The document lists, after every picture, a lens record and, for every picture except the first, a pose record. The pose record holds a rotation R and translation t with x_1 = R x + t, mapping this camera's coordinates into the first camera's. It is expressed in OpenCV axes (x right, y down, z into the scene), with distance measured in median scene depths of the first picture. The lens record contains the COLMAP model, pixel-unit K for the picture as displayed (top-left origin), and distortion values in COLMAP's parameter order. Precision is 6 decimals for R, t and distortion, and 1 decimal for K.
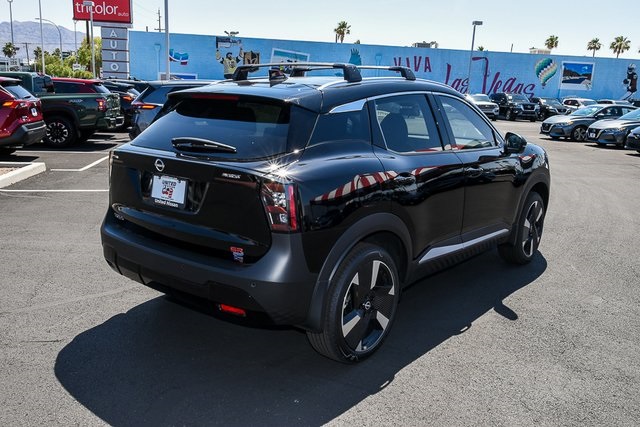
lens RADIAL K [[565.8, 0, 320.0], [0, 565.8, 213.5], [0, 0, 1]] dist [-0.005413, -0.000137]
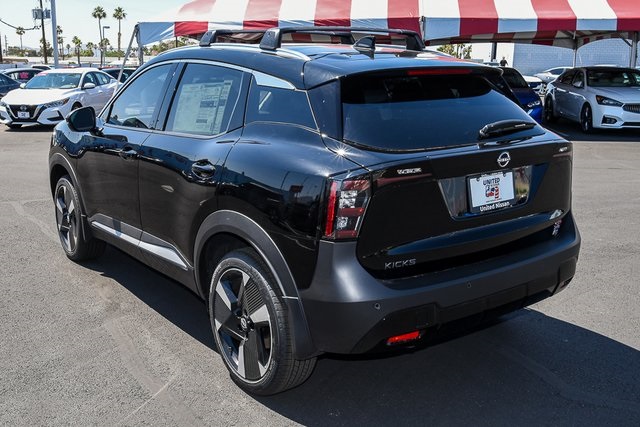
lens RADIAL K [[661.4, 0, 320.0], [0, 661.4, 213.5], [0, 0, 1]] dist [-0.009721, -0.008413]
pose [[0.260801, -0.246967, 0.933268, -0.117505], [0.222376, 0.956096, 0.190865, -0.023495], [-0.939432, 0.157759, 0.304270, 0.092425]]
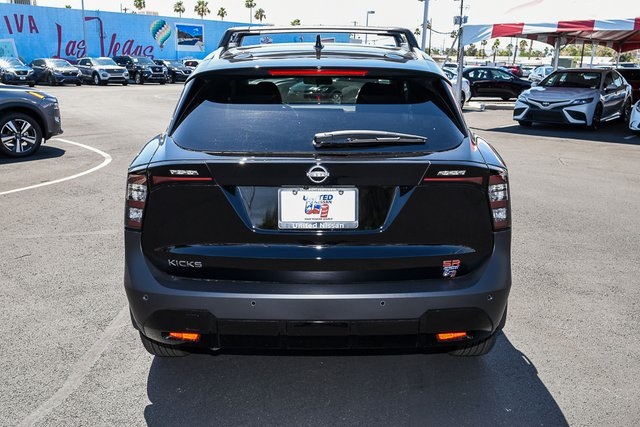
lens RADIAL K [[565.8, 0, 320.0], [0, 565.8, 213.5], [0, 0, 1]] dist [-0.005413, -0.000137]
pose [[0.763526, -0.190012, 0.617190, -0.068667], [0.150360, 0.981773, 0.116244, -0.011287], [-0.628028, 0.004046, 0.778180, 0.043386]]
